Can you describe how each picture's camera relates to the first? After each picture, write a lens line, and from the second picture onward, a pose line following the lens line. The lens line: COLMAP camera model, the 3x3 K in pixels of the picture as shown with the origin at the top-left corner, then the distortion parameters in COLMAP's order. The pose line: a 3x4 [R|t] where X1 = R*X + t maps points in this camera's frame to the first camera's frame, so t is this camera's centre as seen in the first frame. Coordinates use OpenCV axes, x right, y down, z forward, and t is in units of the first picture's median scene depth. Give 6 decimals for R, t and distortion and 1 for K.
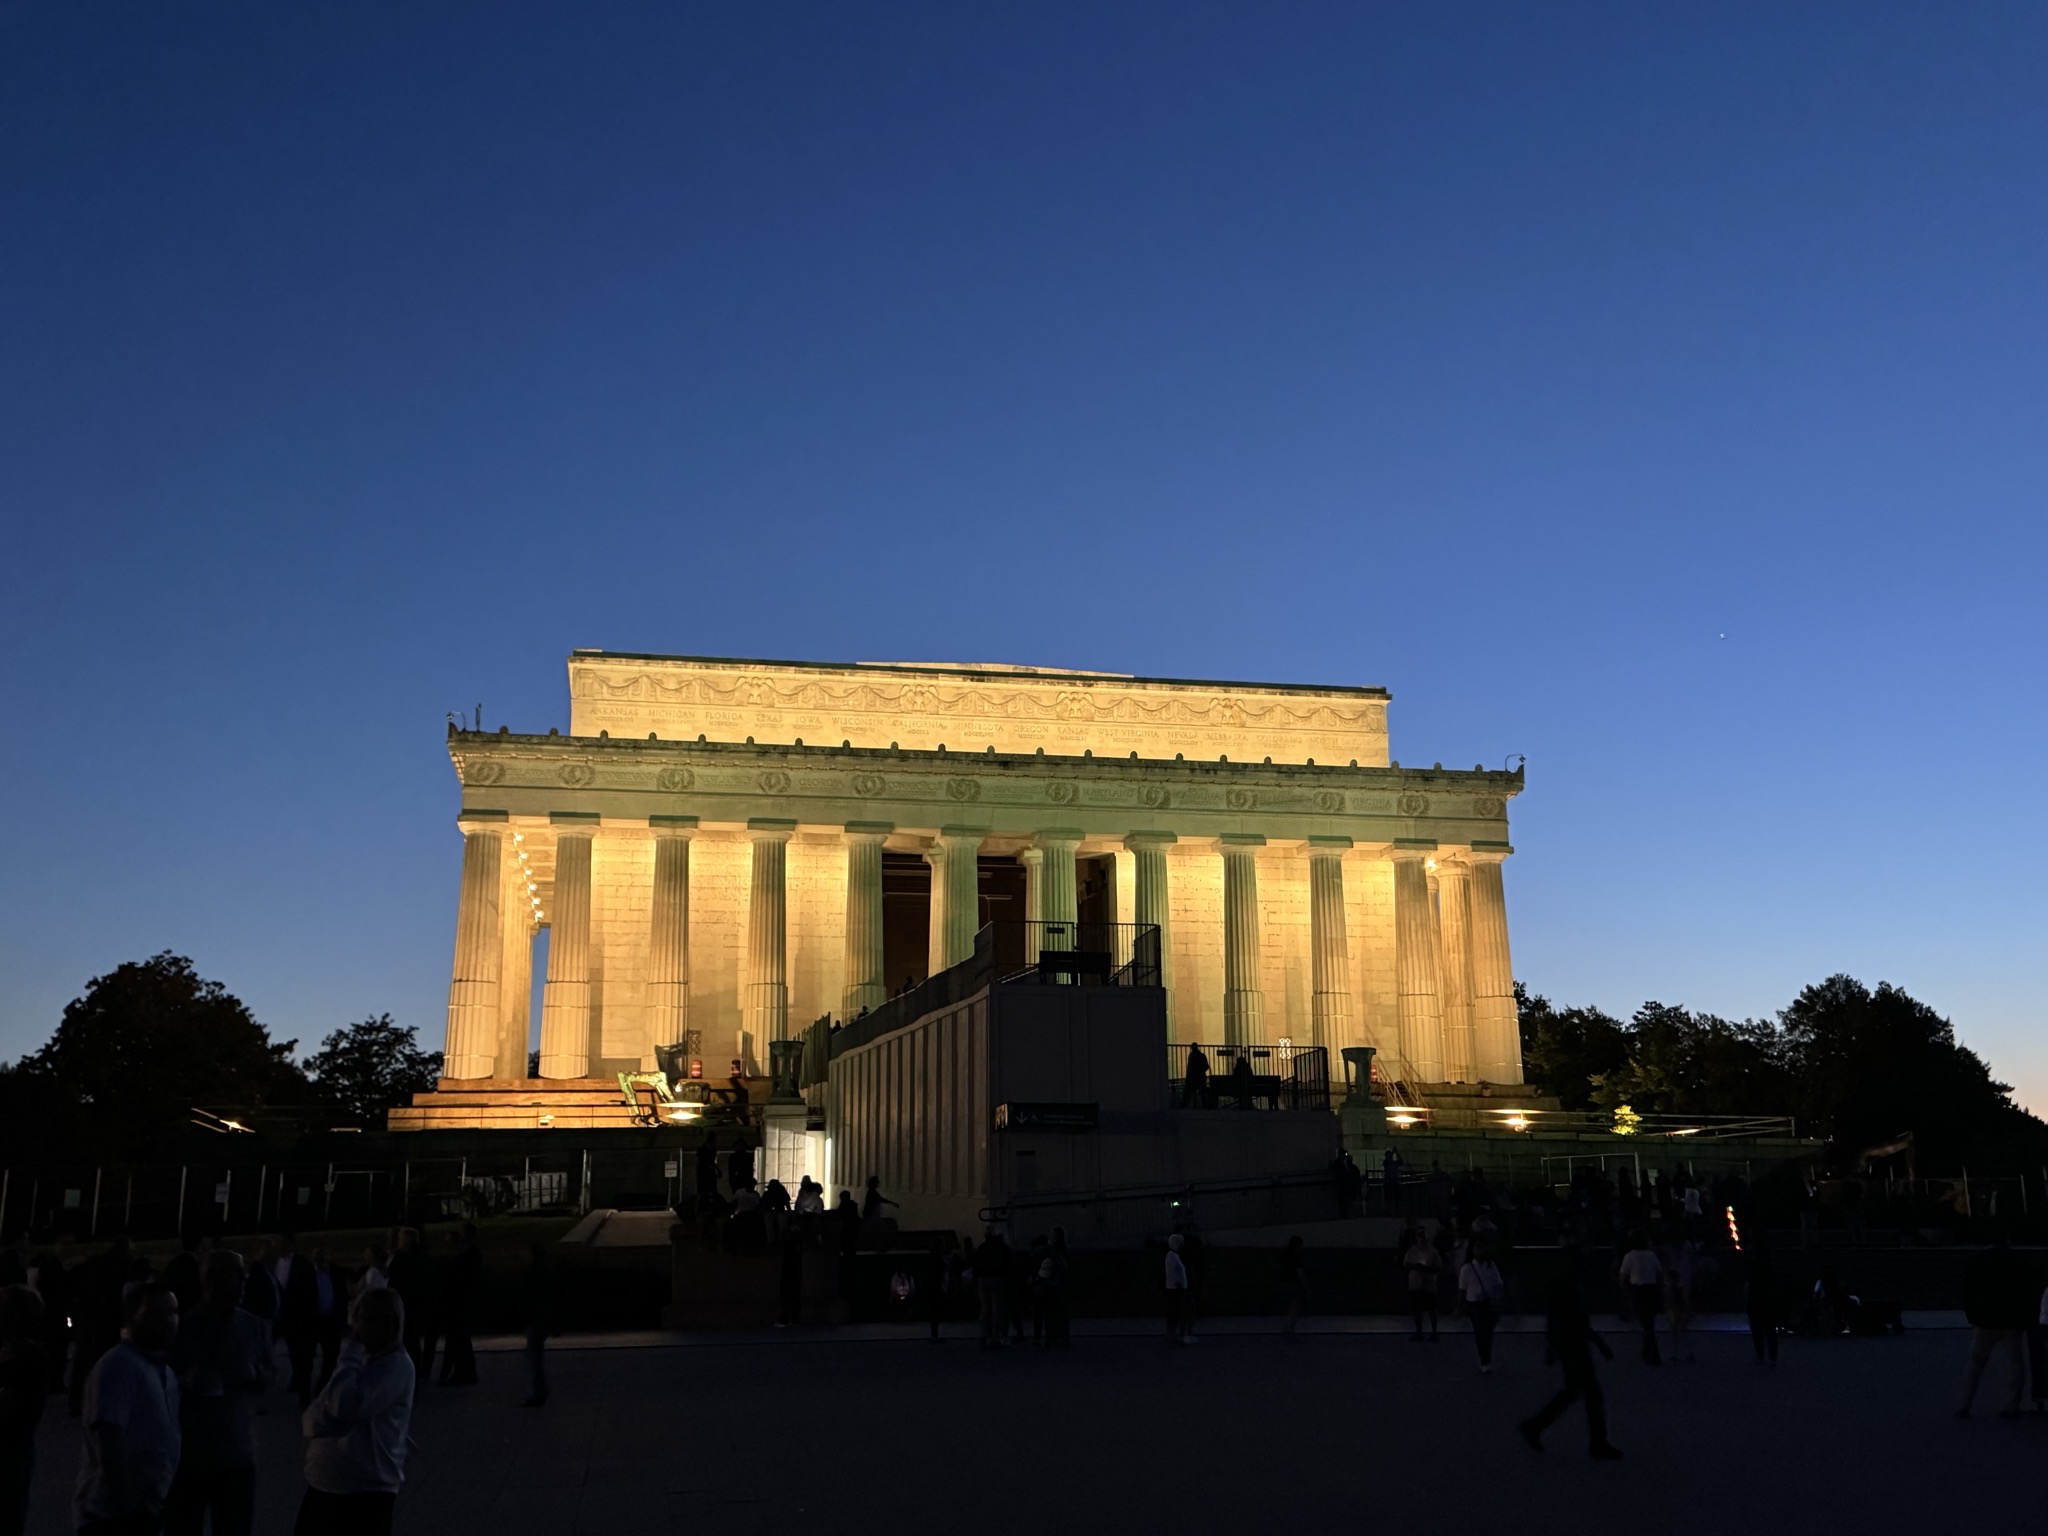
lens RADIAL K [[2019.5, 0, 1029.5], [0, 2019.5, 774.8], [0, 0, 1]] dist [0.181903, -0.423438]
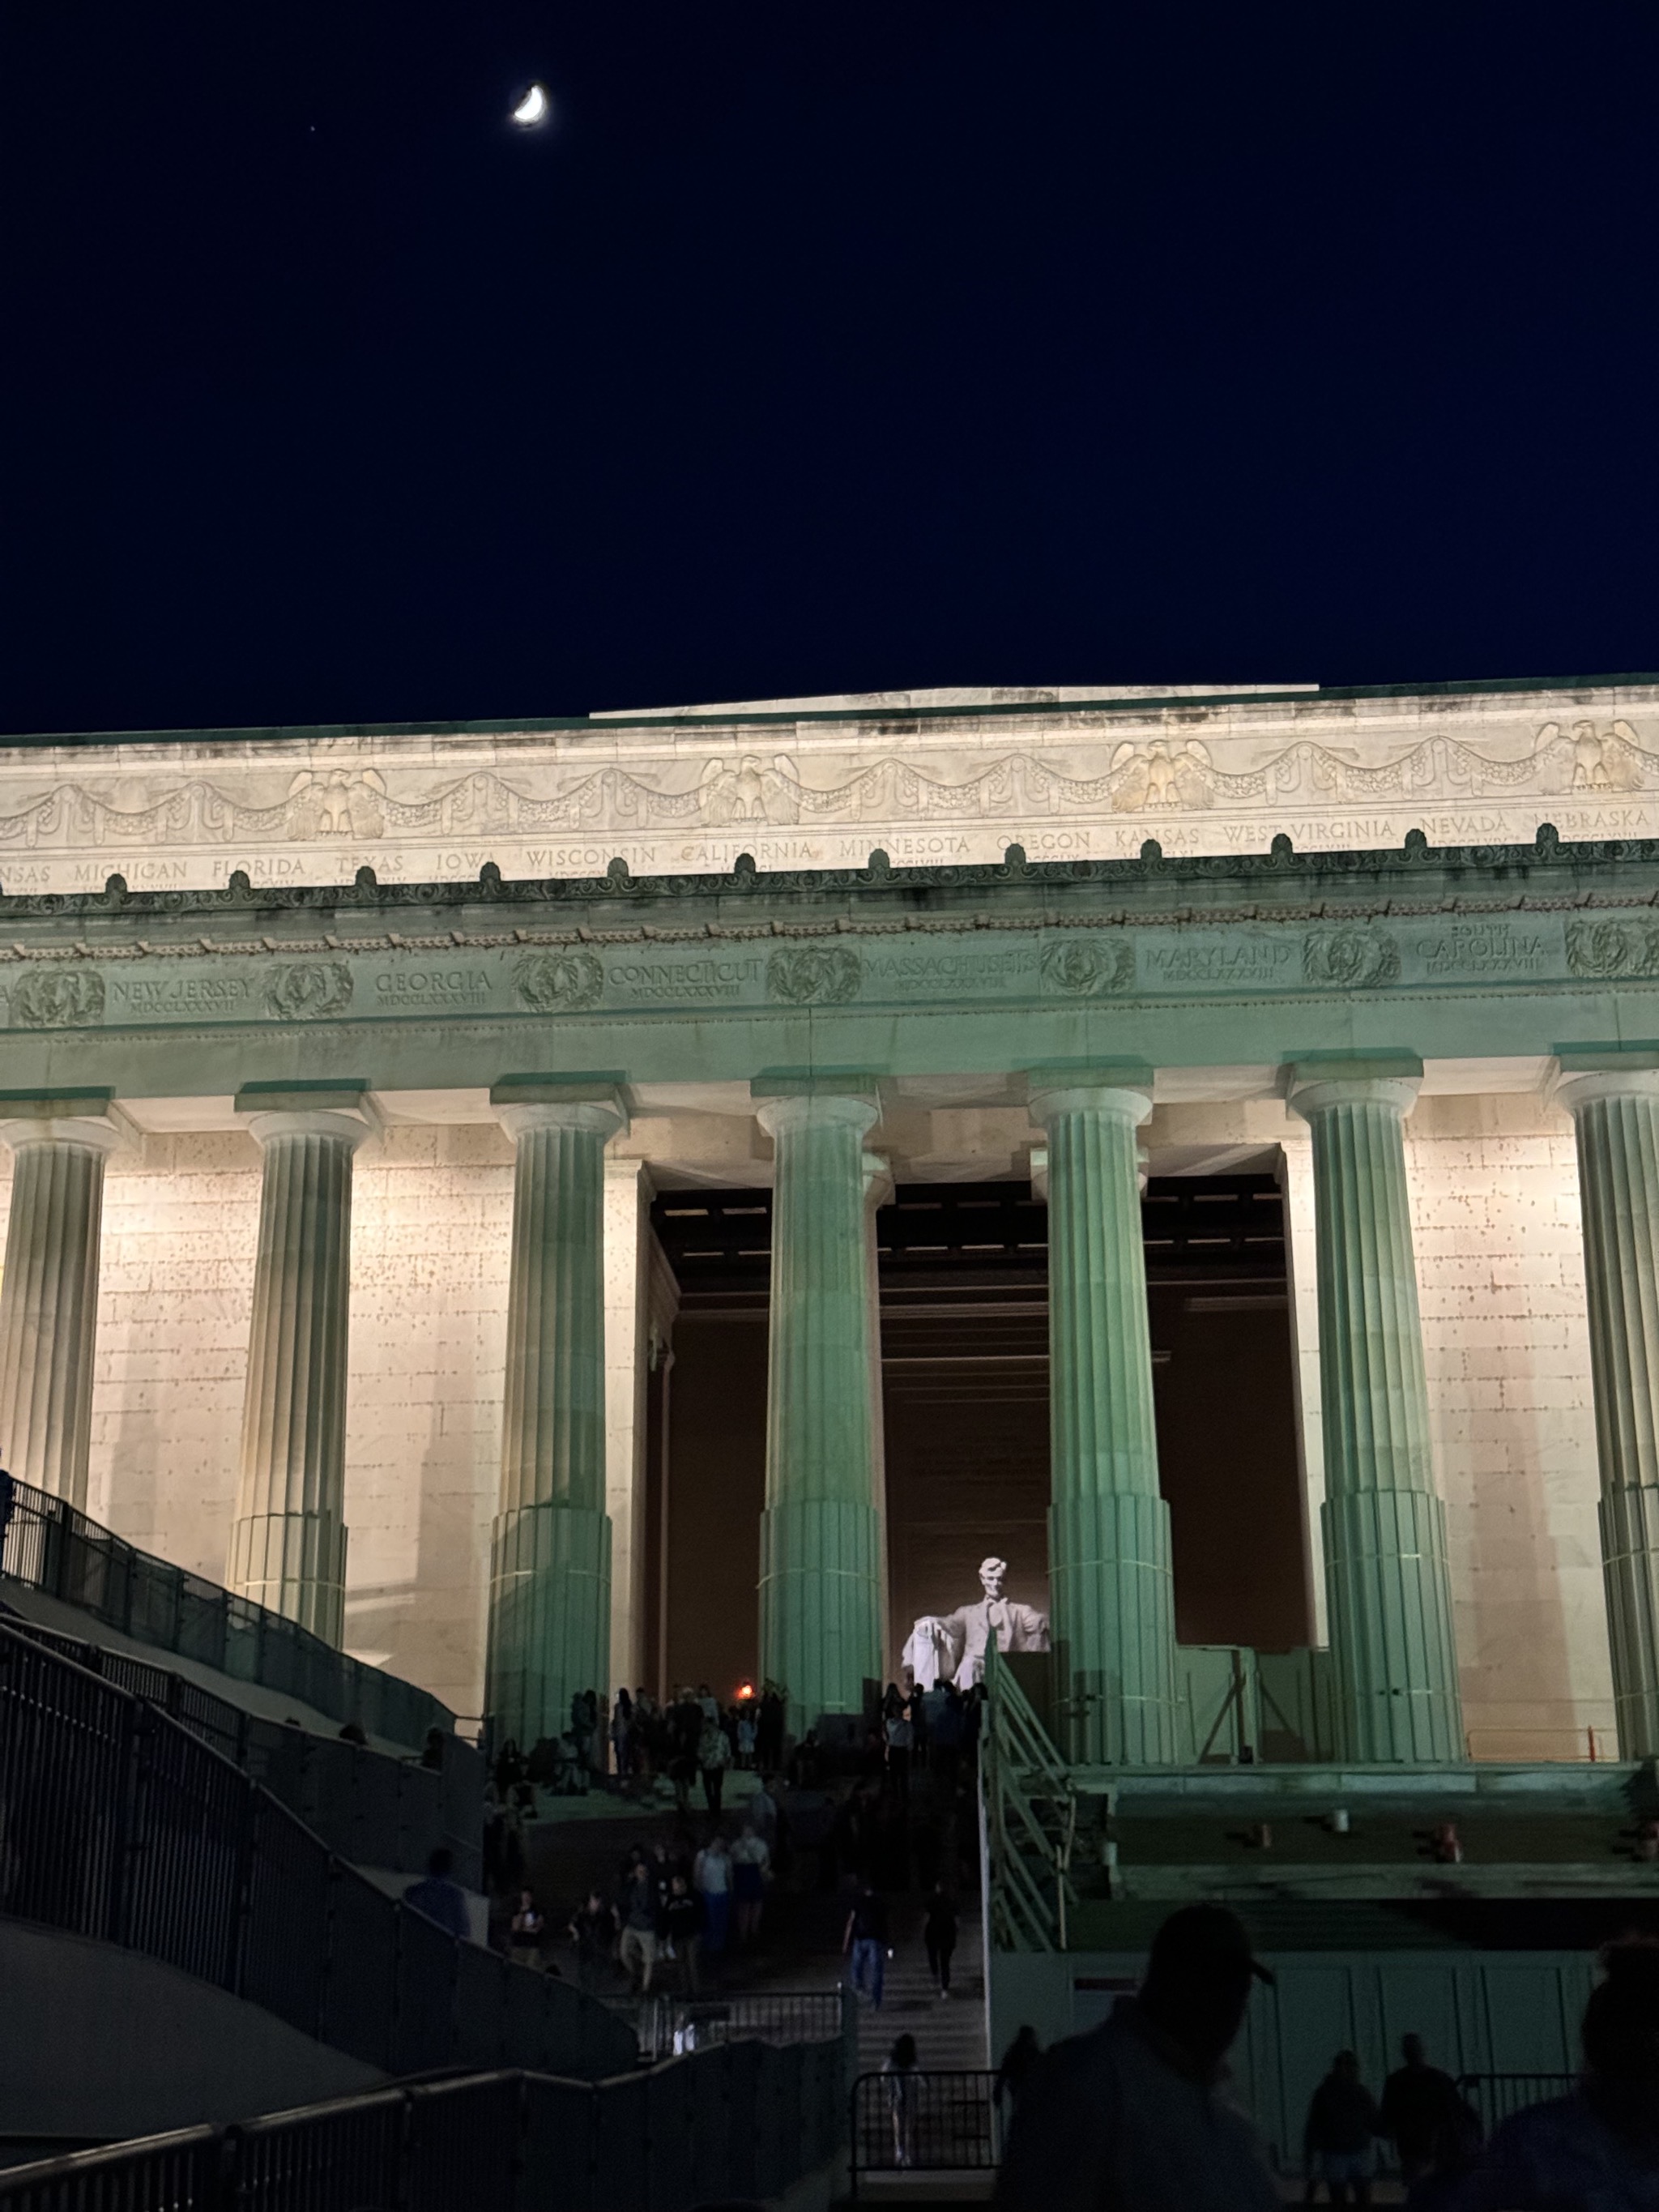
lens RADIAL K [[3051.9, 0, 834.4], [0, 3051.9, 1112.2], [0, 0, 1]] dist [0.181049, -0.396933]
pose [[0.965917, -0.081995, -0.245522, 0.105288], [0.058639, 0.993158, -0.100984, 0.088171], [0.252122, 0.083145, 0.964117, 0.460609]]
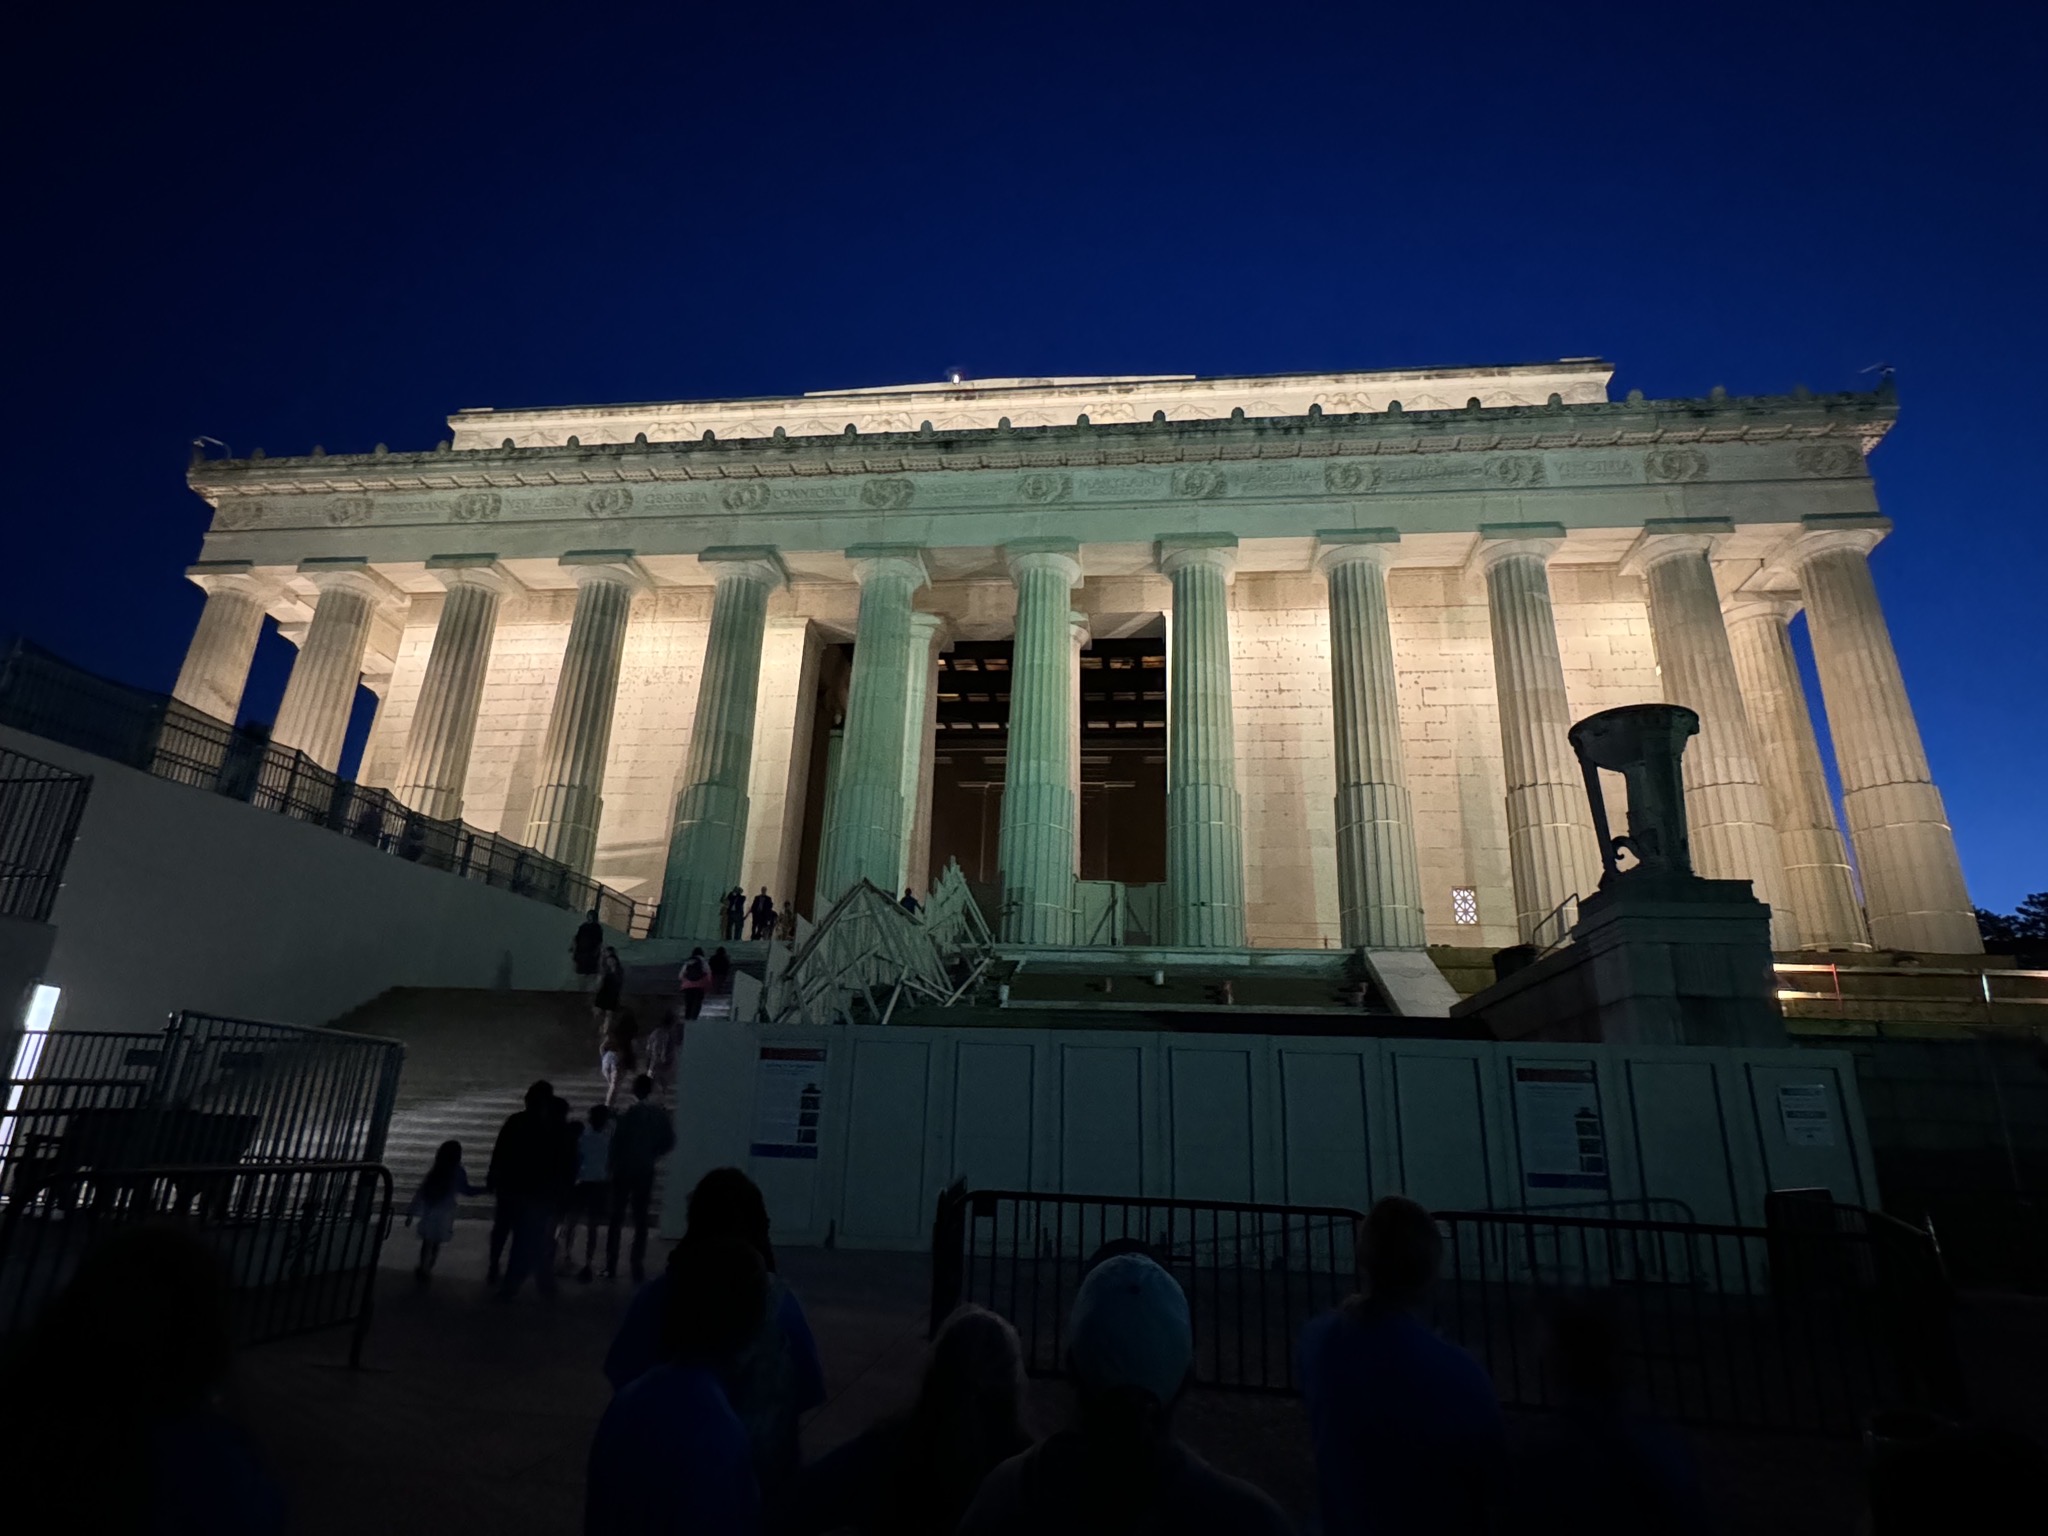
lens RADIAL K [[1078.1, 0, 1024.0], [0, 1078.1, 768.0], [0, 0, 1]] dist [0.000473, -0.000627]
pose [[0.953292, -0.059507, -0.296130, 0.103342], [0.025252, 0.992670, -0.118189, 0.133774], [0.300992, 0.105191, 0.947807, 0.693256]]
